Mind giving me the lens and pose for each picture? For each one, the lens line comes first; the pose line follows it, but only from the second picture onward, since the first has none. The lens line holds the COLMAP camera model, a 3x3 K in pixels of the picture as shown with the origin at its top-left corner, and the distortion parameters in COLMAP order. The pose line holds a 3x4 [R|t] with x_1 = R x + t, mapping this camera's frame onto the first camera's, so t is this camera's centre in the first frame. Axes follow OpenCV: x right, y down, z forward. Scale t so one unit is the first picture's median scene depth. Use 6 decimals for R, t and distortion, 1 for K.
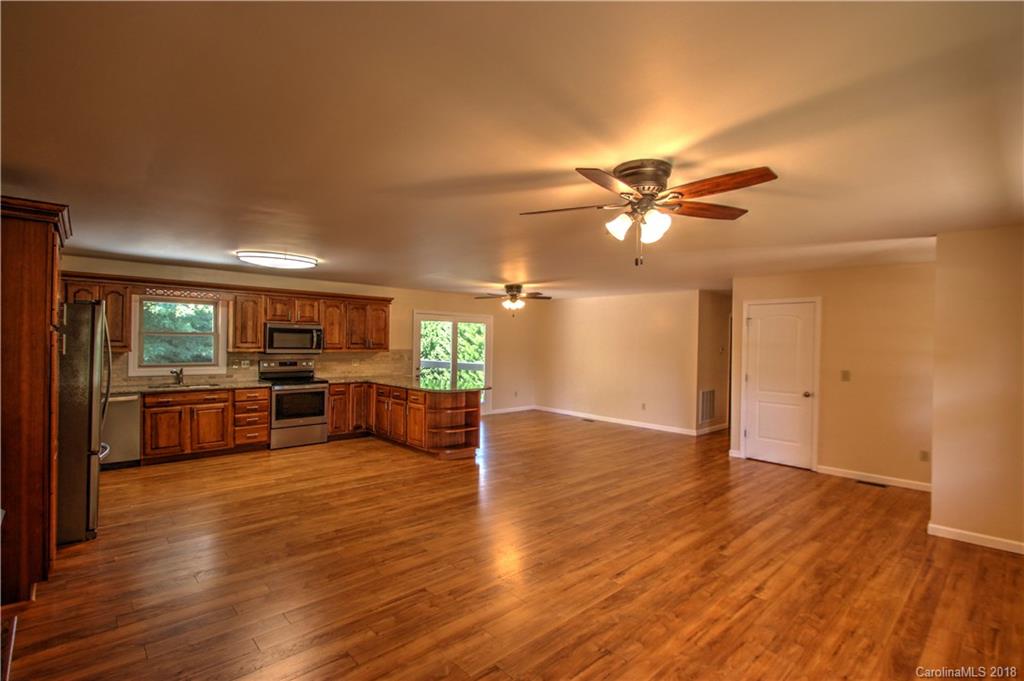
lens RADIAL K [[476.1, 0, 509.5], [0, 476.1, 342.2], [0, 0, 1]] dist [0.005805, -0.013502]
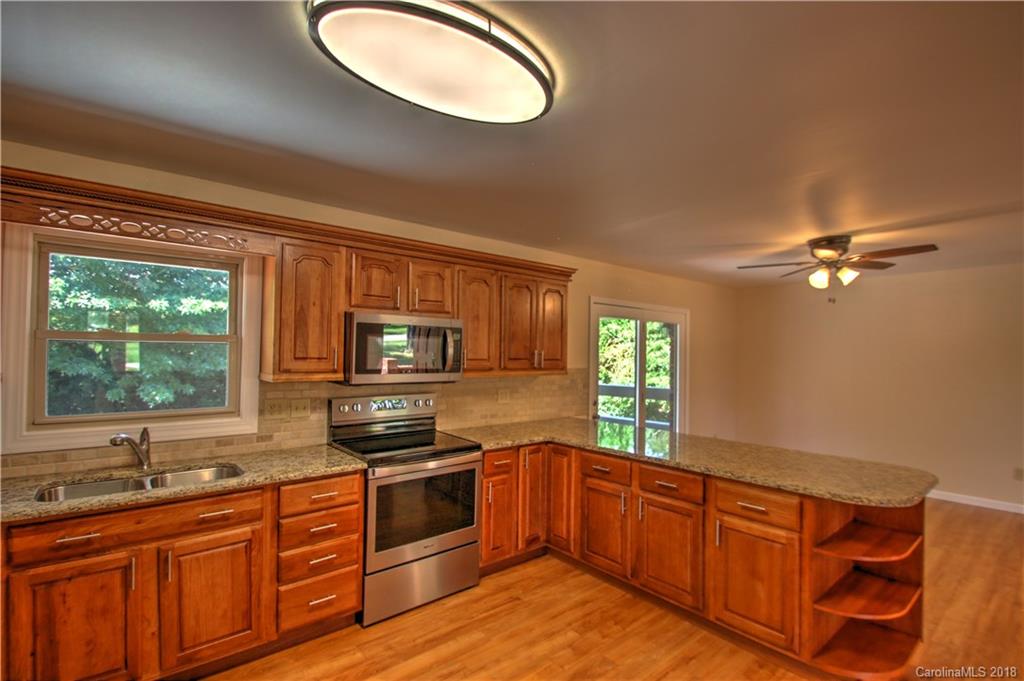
lens RADIAL K [[476.1, 0, 508.7], [0, 476.1, 347.6], [0, 0, 1]] dist [0.005805, -0.013502]
pose [[0.998839, 0.000166, -0.048178, -0.373604], [-0.000611, 0.999957, -0.009216, -0.005748], [0.048175, 0.009235, 0.998796, 0.624305]]
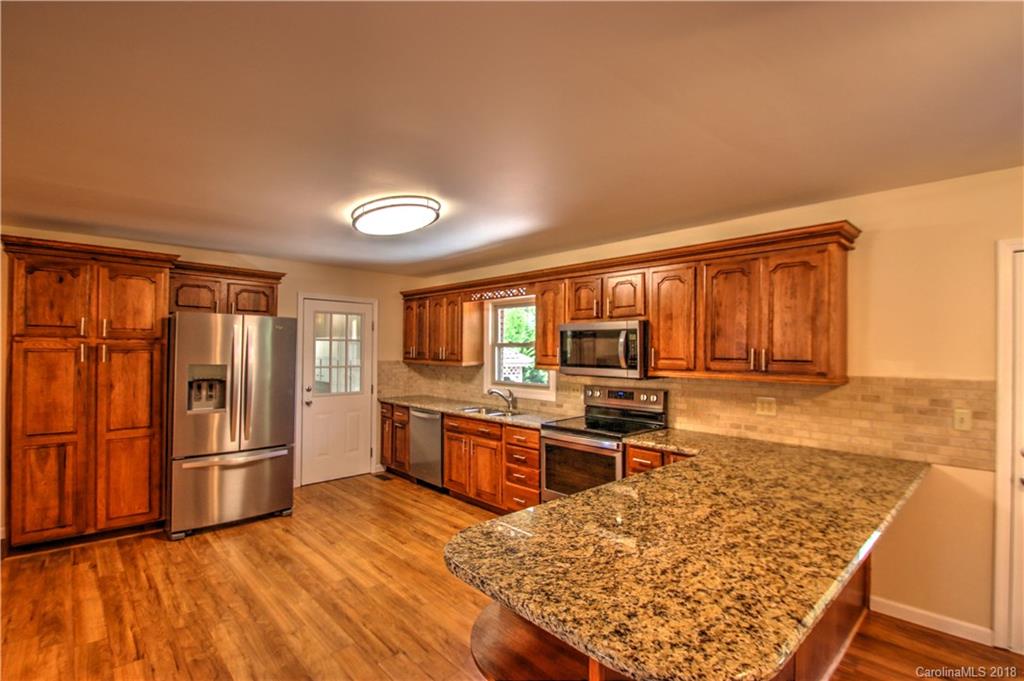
lens RADIAL K [[476.1, 0, 513.0], [0, 476.1, 347.8], [0, 0, 1]] dist [0.005805, -0.013502]
pose [[0.002924, -0.020481, -0.999786, 0.103299], [-0.006156, 0.999771, -0.020499, 0.003065], [0.999977, 0.006215, 0.002797, 0.993990]]
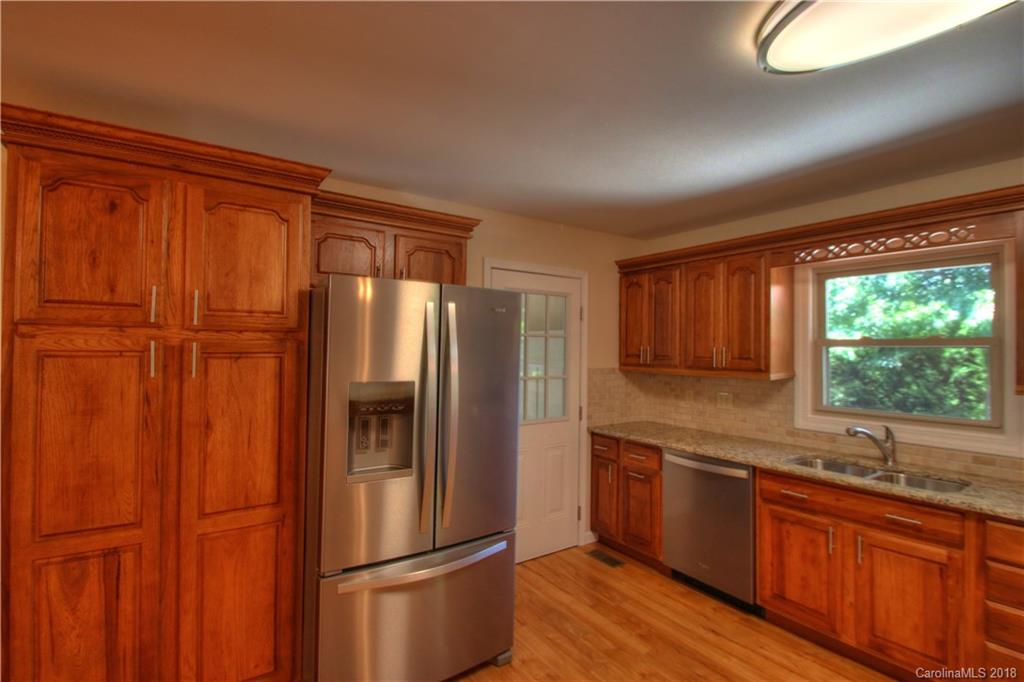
lens RADIAL K [[476.1, 0, 510.7], [0, 476.1, 341.9], [0, 0, 1]] dist [0.005805, -0.013502]
pose [[-0.155357, -0.033185, -0.987301, -0.220504], [-0.009186, 0.999441, -0.032148, -0.002226], [0.987816, 0.004075, -0.155575, 0.731649]]
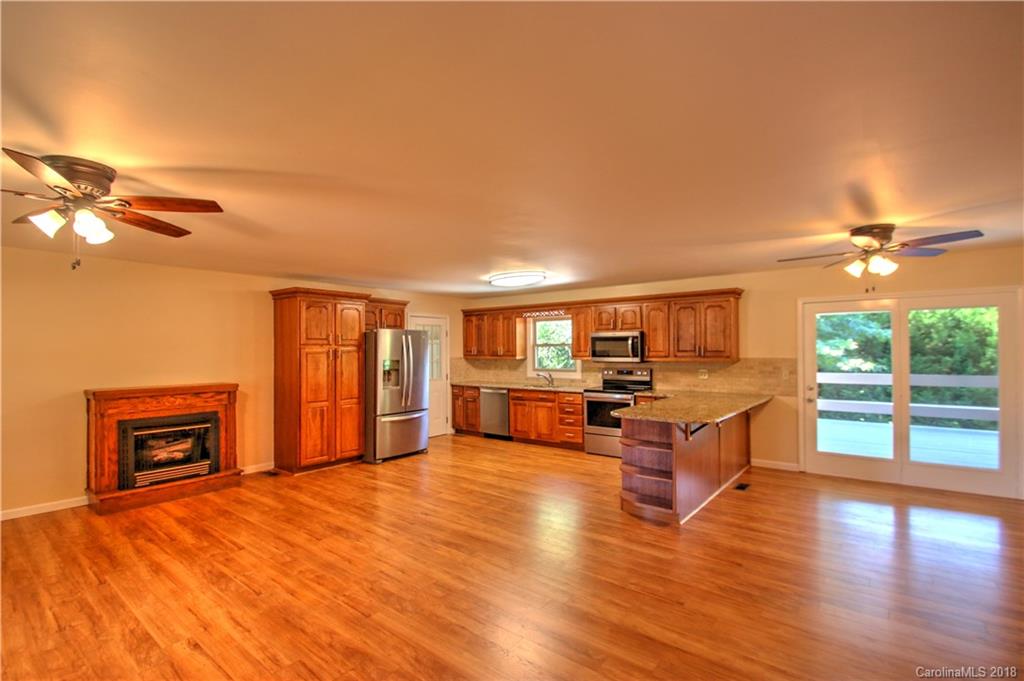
lens RADIAL K [[476.1, 0, 511.6], [0, 476.1, 343.5], [0, 0, 1]] dist [0.005805, -0.013502]
pose [[0.148934, -0.027531, -0.988464, 0.549039], [0.012519, 0.999585, -0.025954, 0.008973], [0.988768, -0.008509, 0.149217, 0.705395]]
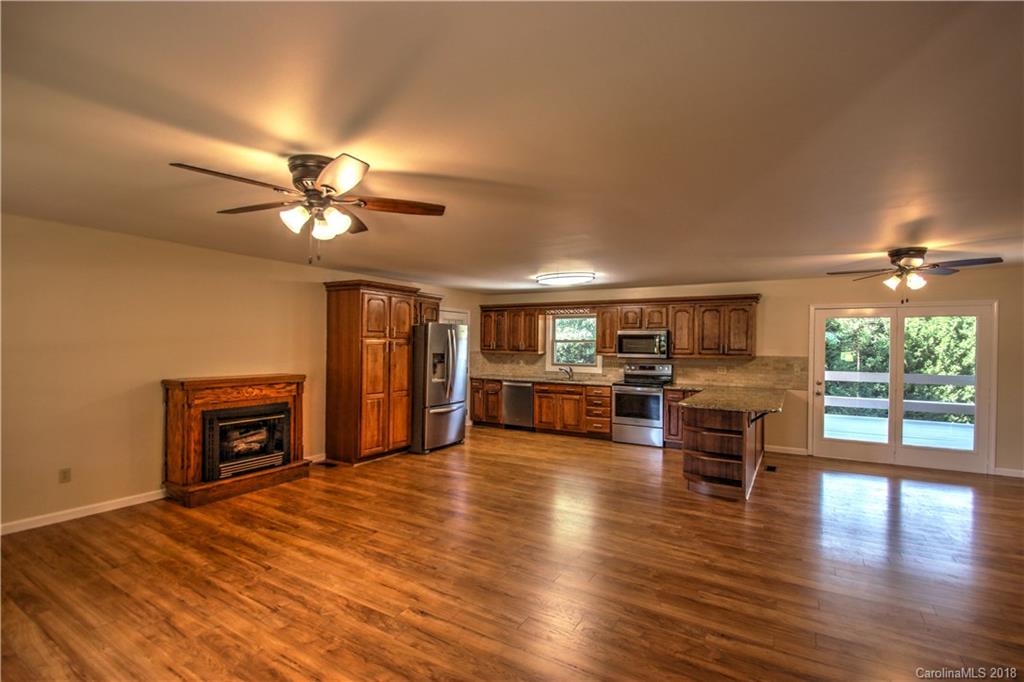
lens RADIAL K [[476.1, 0, 509.8], [0, 476.1, 349.8], [0, 0, 1]] dist [0.005805, -0.013502]
pose [[0.277439, -0.000201, -0.960743, 0.551241], [-0.003087, 0.999995, -0.001101, 0.007683], [0.960738, 0.003271, 0.277437, 0.458902]]
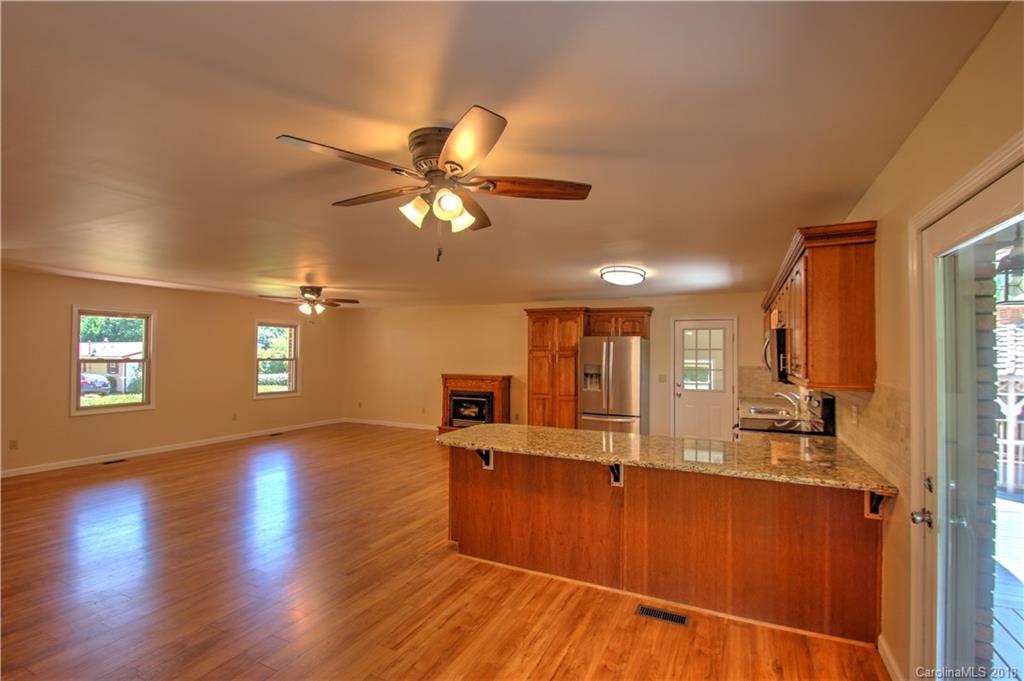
lens RADIAL K [[476.1, 0, 503.8], [0, 476.1, 346.8], [0, 0, 1]] dist [0.005805, -0.013502]
pose [[-0.935078, -0.025962, -0.353490, 0.088406], [-0.018949, 0.999549, -0.023287, 0.002326], [0.353935, -0.015077, -0.935148, 1.593438]]
